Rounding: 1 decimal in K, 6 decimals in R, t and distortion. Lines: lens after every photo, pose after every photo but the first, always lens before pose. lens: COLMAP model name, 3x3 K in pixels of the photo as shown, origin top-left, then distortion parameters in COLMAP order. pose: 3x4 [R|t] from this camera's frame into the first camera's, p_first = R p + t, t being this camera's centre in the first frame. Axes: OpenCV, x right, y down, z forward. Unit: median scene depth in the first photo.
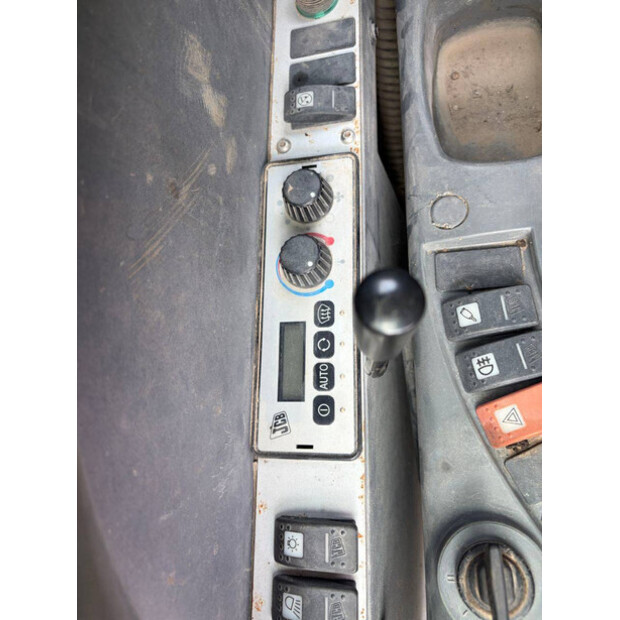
lens RADIAL K [[469.4, 0, 309.2], [0, 469.4, 306.2], [0, 0, 1]] dist [0.058948, -0.063599]
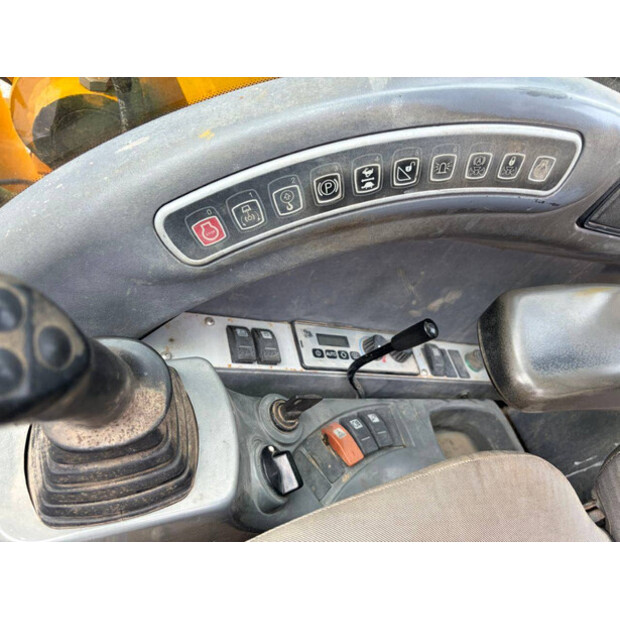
lens RADIAL K [[469.4, 0, 309.2], [0, 469.4, 306.2], [0, 0, 1]] dist [0.058948, -0.063599]
pose [[0.103791, 0.939145, -0.327467, 0.493981], [-0.936871, -0.018222, -0.349200, 0.955999], [-0.333916, 0.343038, 0.877966, -0.838684]]
